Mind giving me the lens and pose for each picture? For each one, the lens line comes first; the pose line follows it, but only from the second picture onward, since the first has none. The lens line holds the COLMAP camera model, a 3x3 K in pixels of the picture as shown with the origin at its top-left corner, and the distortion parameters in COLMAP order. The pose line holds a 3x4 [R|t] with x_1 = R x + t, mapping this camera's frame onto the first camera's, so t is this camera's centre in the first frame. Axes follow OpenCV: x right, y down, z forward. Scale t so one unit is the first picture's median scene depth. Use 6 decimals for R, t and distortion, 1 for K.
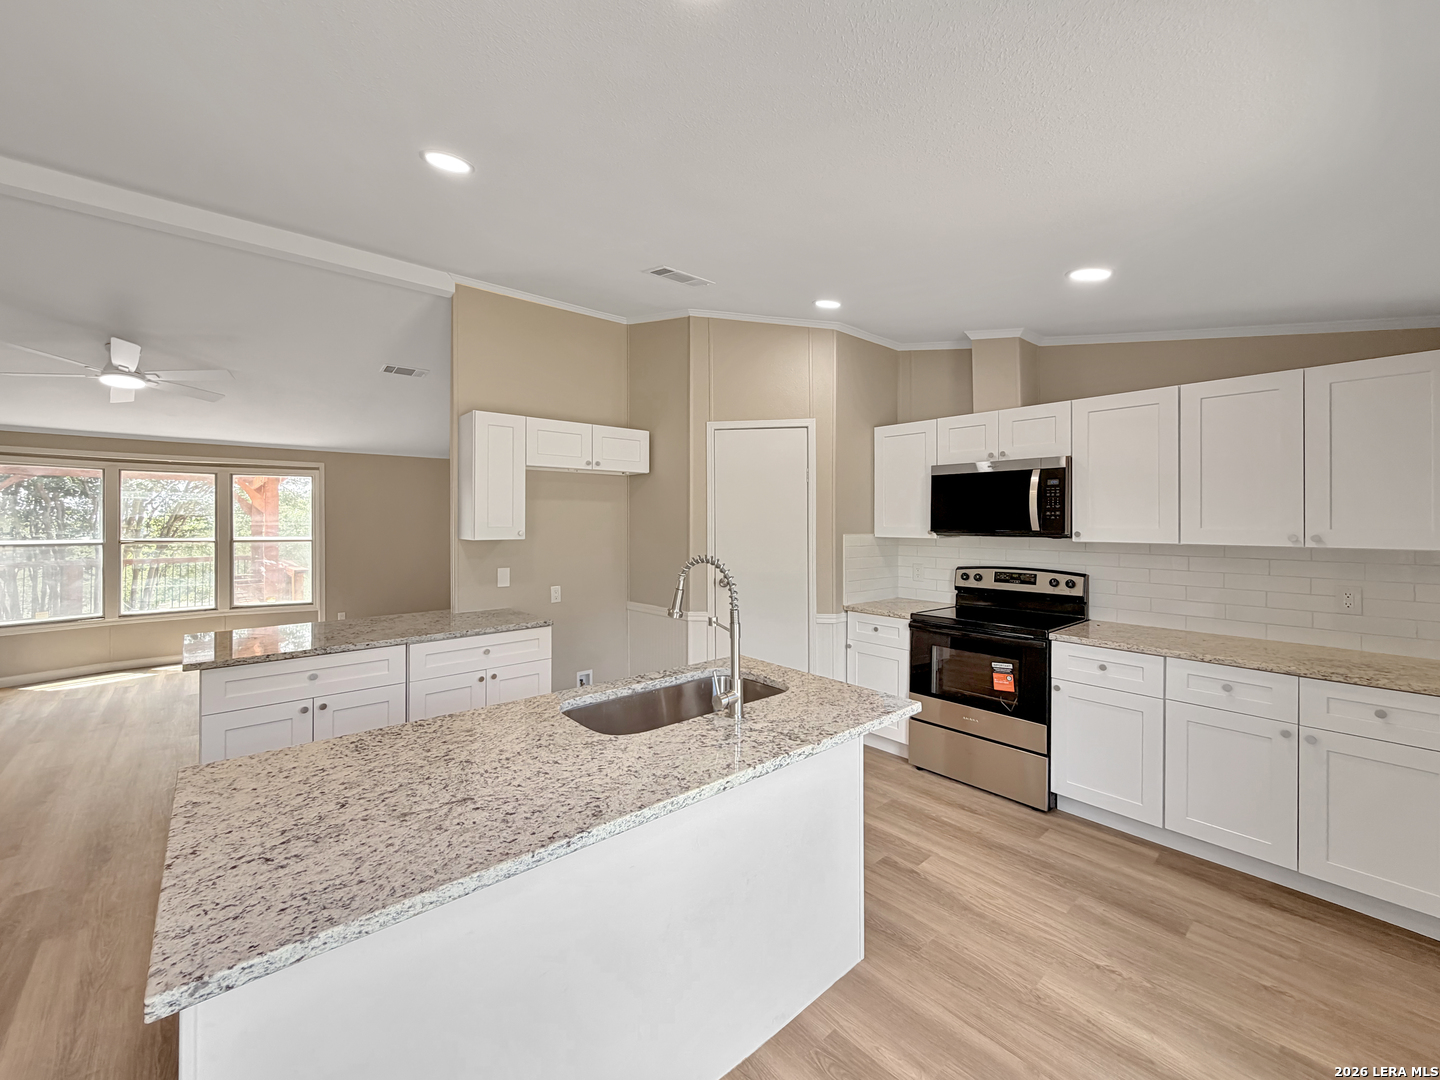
lens RADIAL K [[587.9, 0, 712.0], [0, 587.9, 516.4], [0, 0, 1]] dist [0.000113, -0.000270]
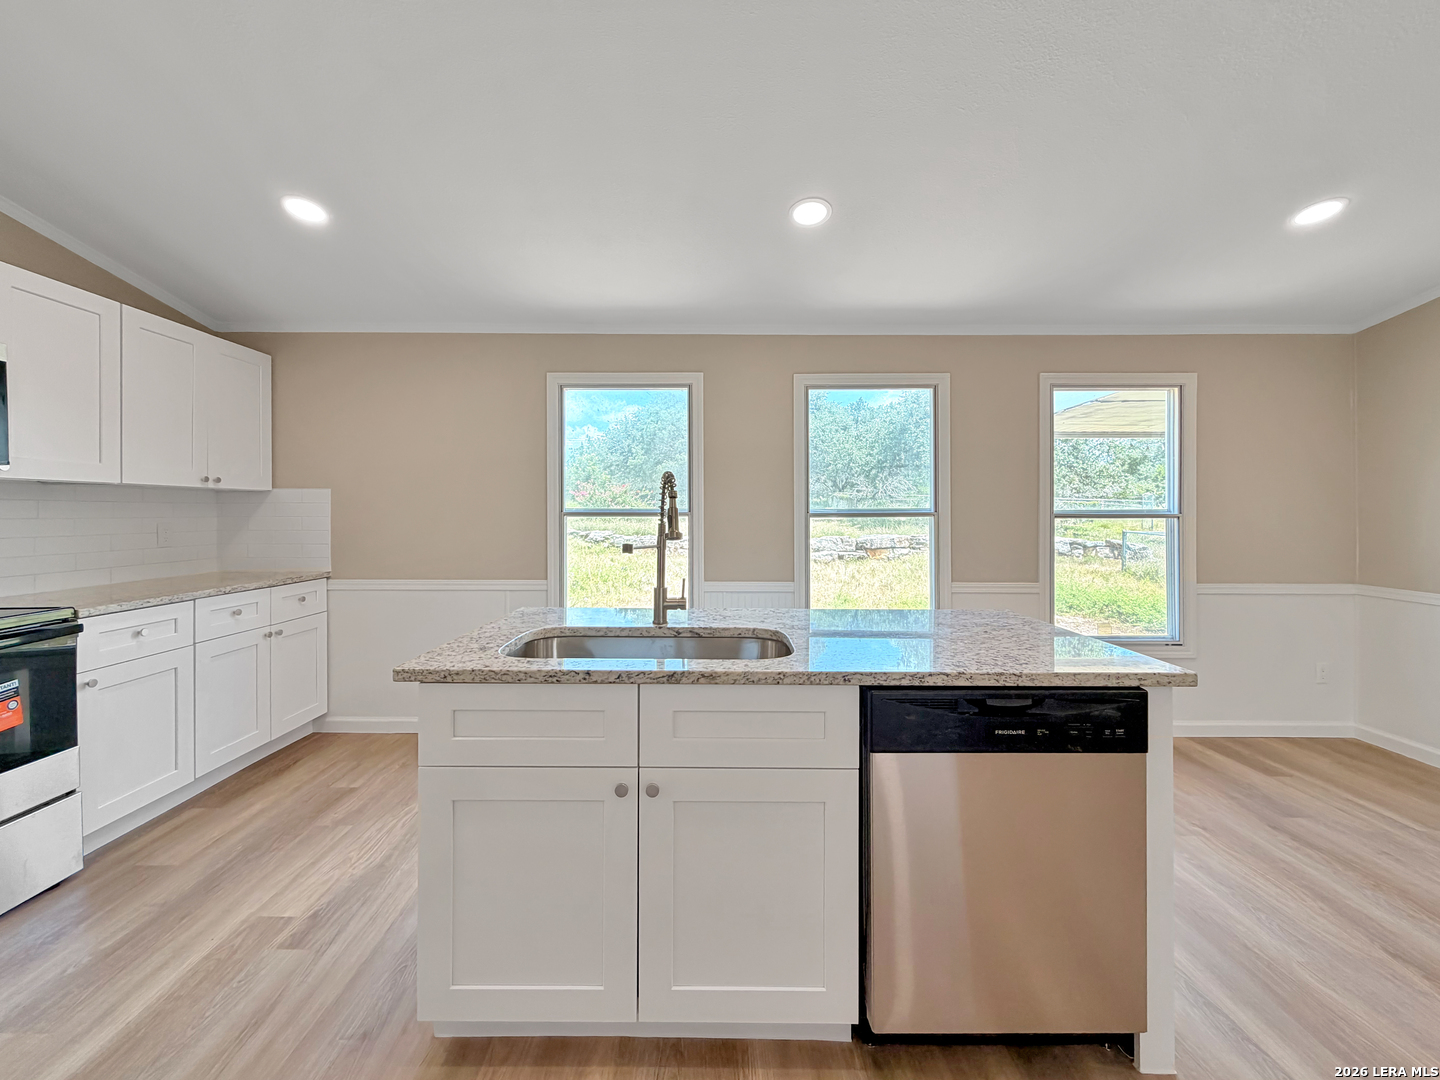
lens RADIAL K [[587.9, 0, 721.6], [0, 587.9, 511.7], [0, 0, 1]] dist [0.000113, -0.000270]
pose [[-0.764893, -0.002519, 0.644153, -0.357547], [-0.005275, 0.999983, -0.002353, 0.067246], [-0.644136, -0.005197, -0.764893, 0.848002]]
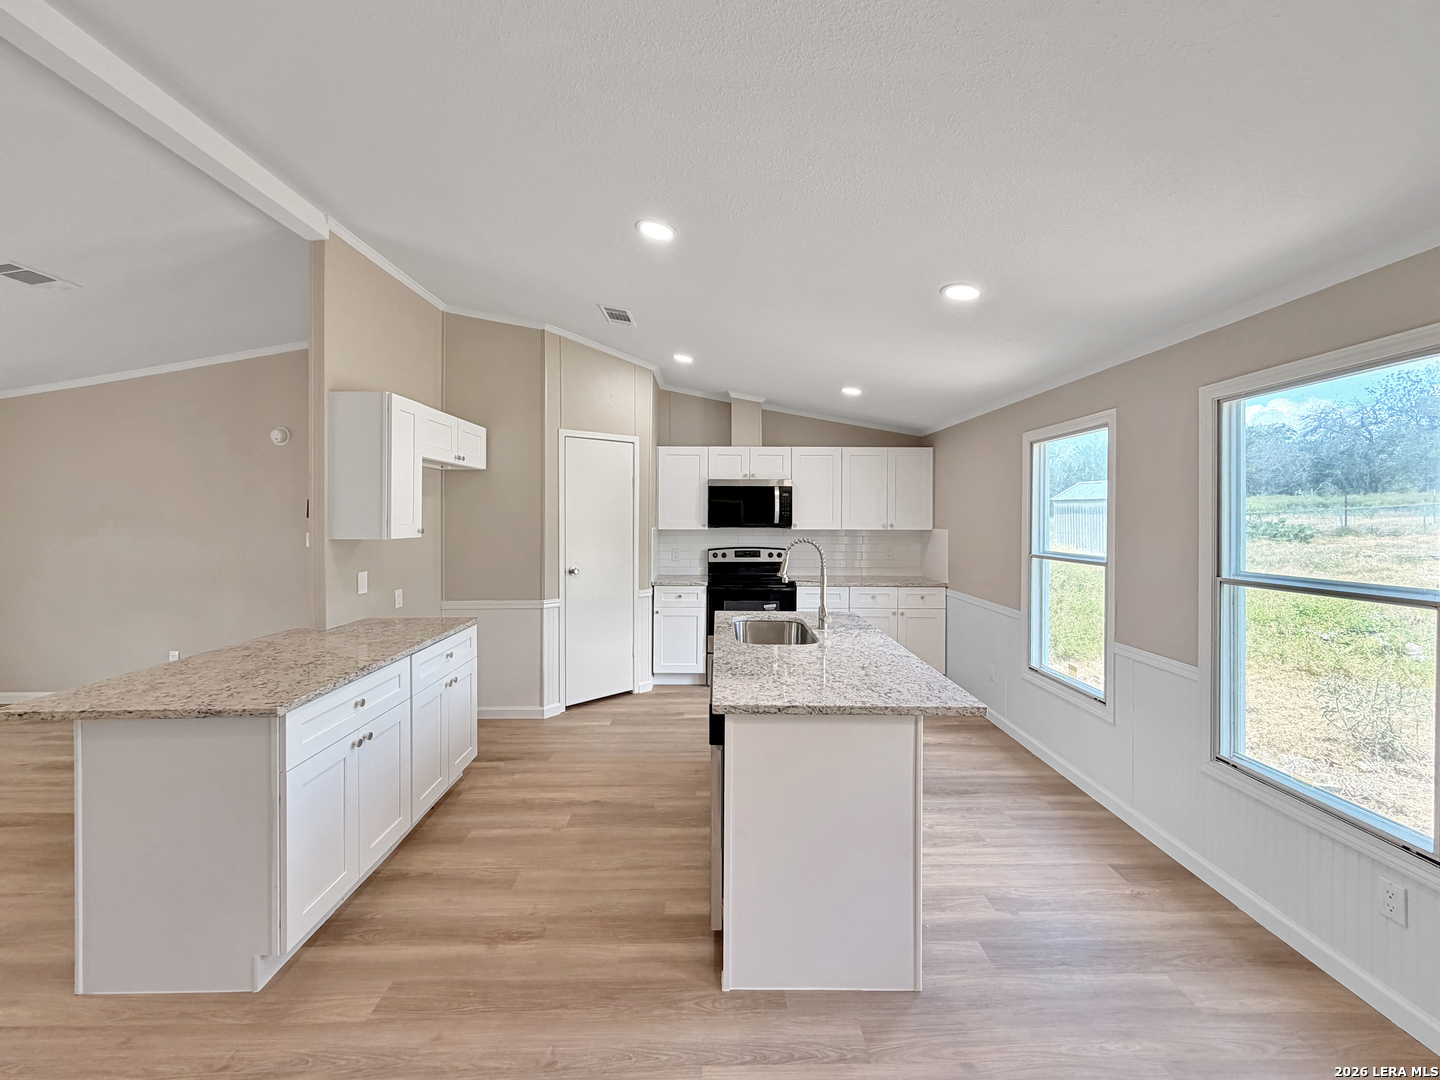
lens RADIAL K [[587.9, 0, 716.2], [0, 587.9, 519.5], [0, 0, 1]] dist [0.000113, -0.000270]
pose [[0.645125, -0.002444, 0.764074, -0.733422], [-0.007077, 0.999933, 0.009173, -0.000745], [-0.764045, -0.011325, 0.645064, 0.052970]]
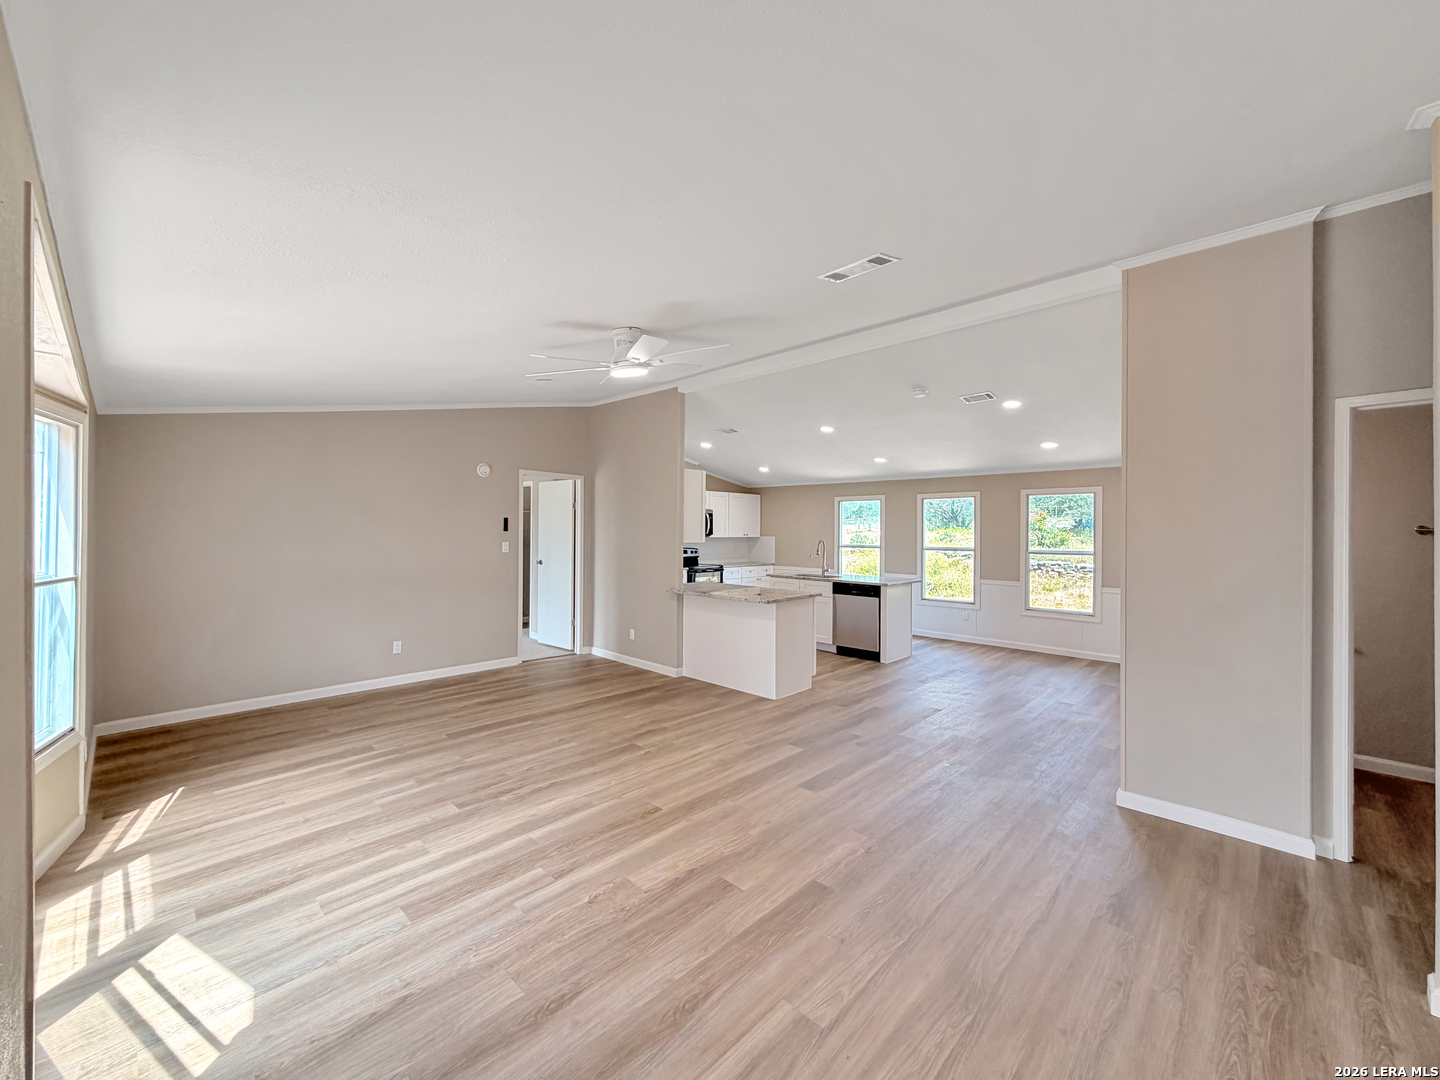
lens RADIAL K [[587.9, 0, 712.1], [0, 587.9, 531.1], [0, 0, 1]] dist [0.000113, -0.000270]
pose [[-0.084188, -0.005388, 0.996435, -2.145163], [-0.012600, 0.999911, 0.004343, -0.003113], [-0.996370, -0.012190, -0.084249, 1.089226]]
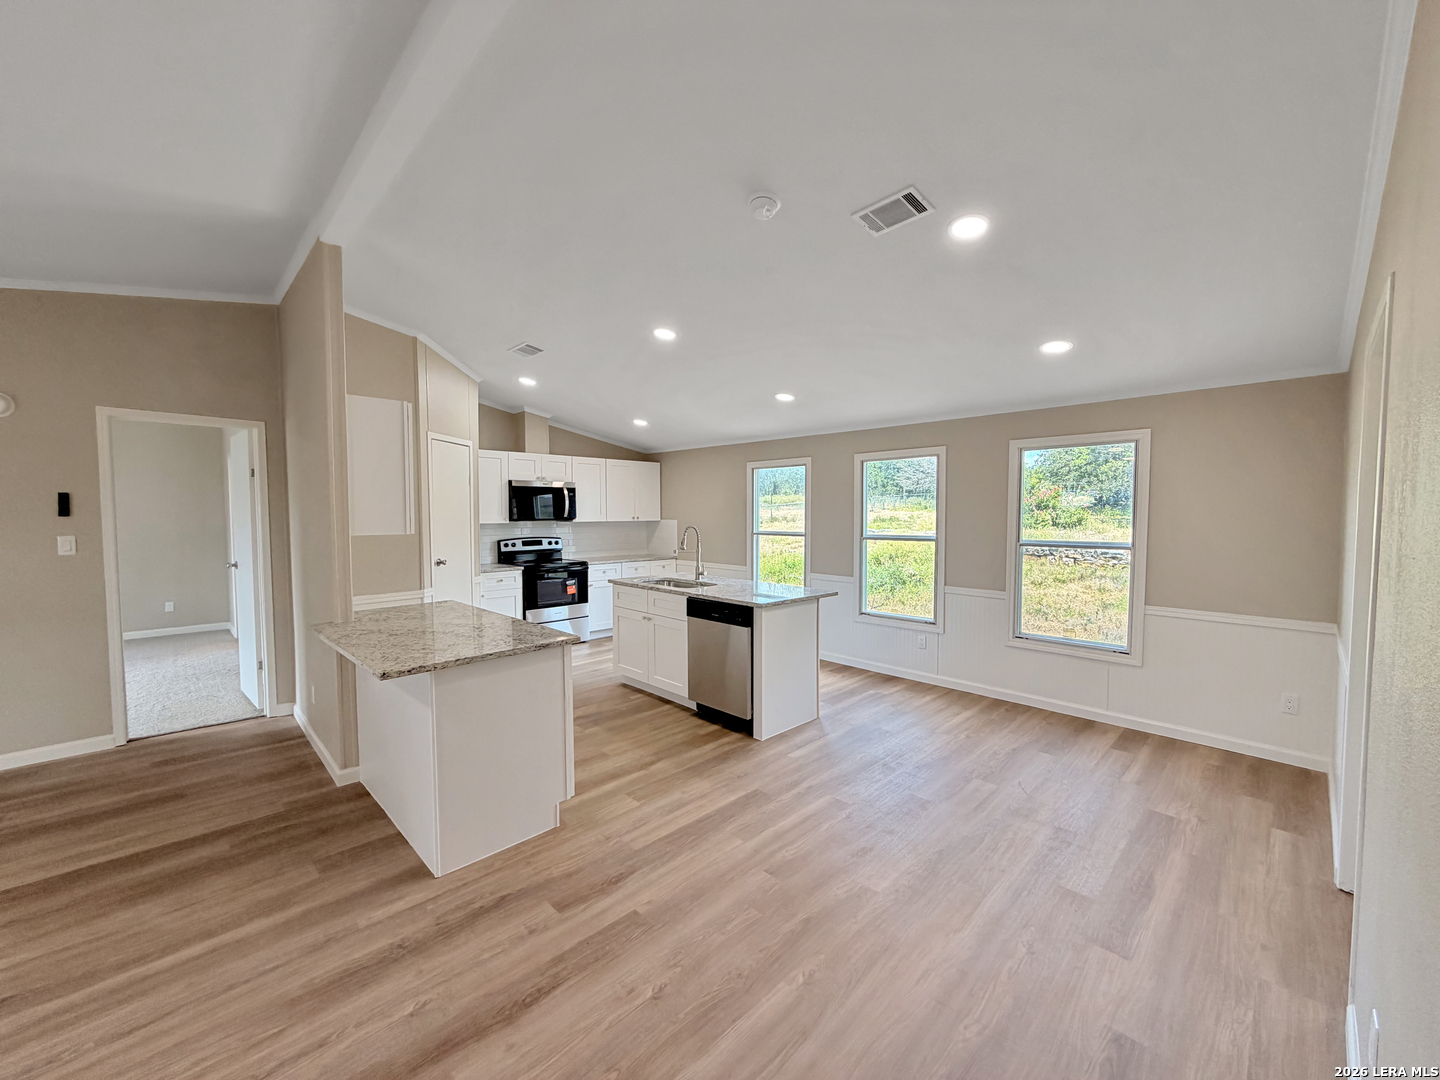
lens RADIAL K [[587.9, 0, 721.2], [0, 587.9, 536.2], [0, 0, 1]] dist [0.000113, -0.000270]
pose [[-0.072239, -0.044432, 0.996397, -1.388083], [-0.004763, 0.999011, 0.044203, -0.002450], [-0.997376, -0.001552, -0.072379, 0.532717]]
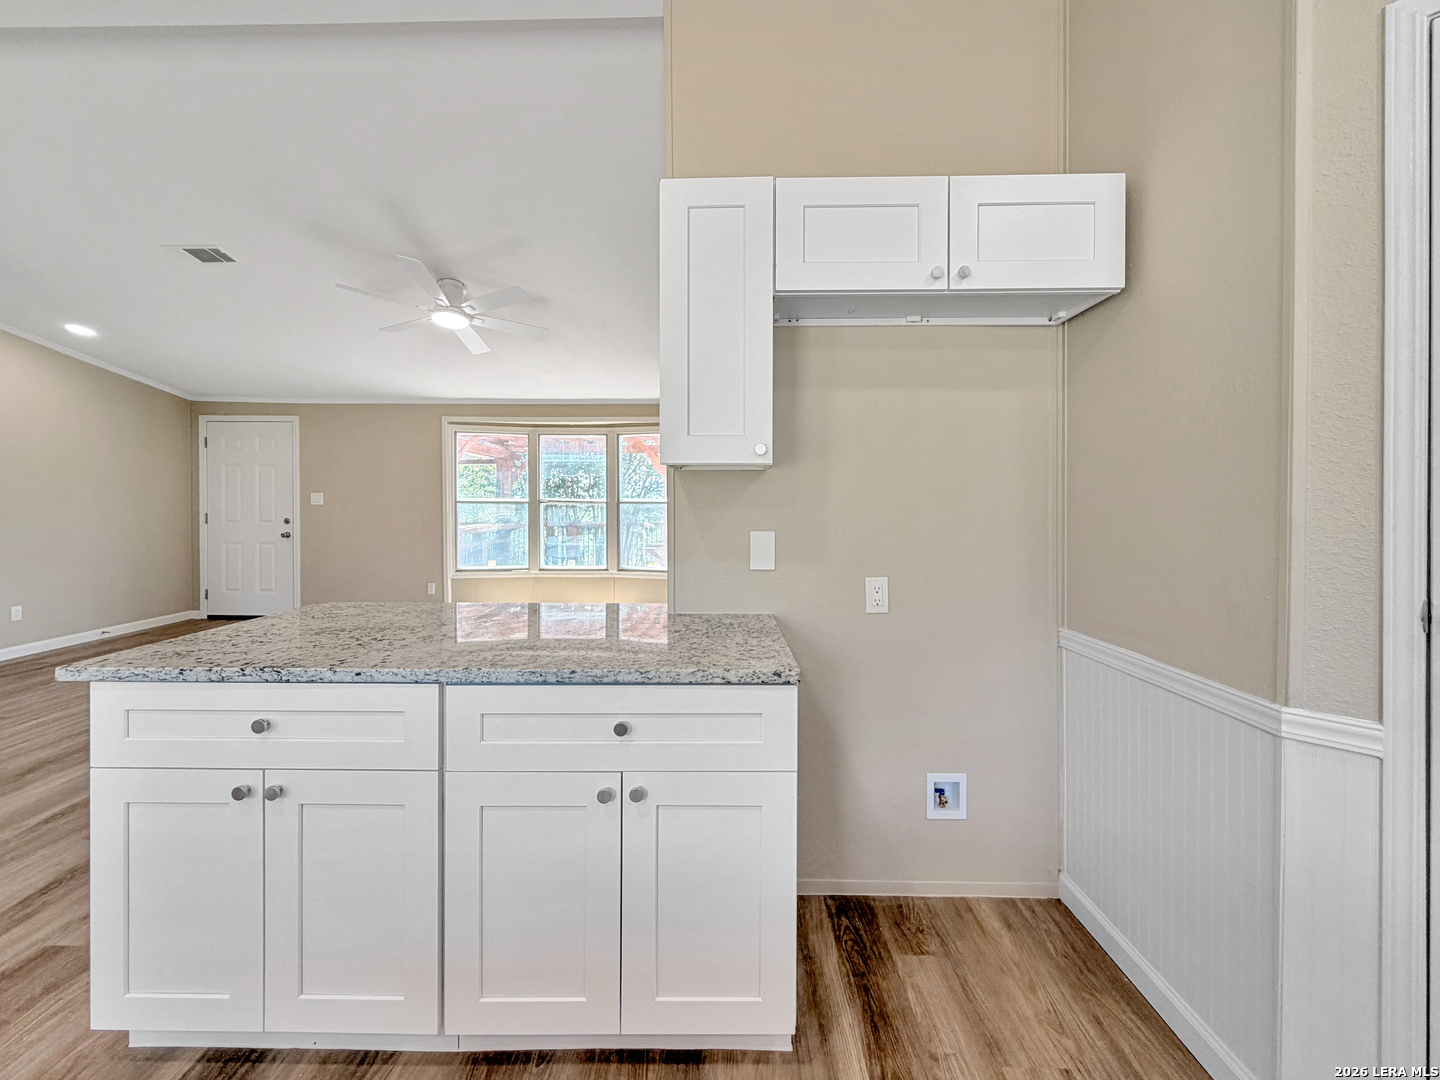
lens RADIAL K [[587.9, 0, 718.0], [0, 587.9, 503.0], [0, 0, 1]] dist [0.000113, -0.000270]
pose [[0.750530, 0.003414, -0.660827, -0.063889], [0.000829, 0.999981, 0.006108, 0.066359], [0.660836, -0.005132, 0.750513, 0.657316]]
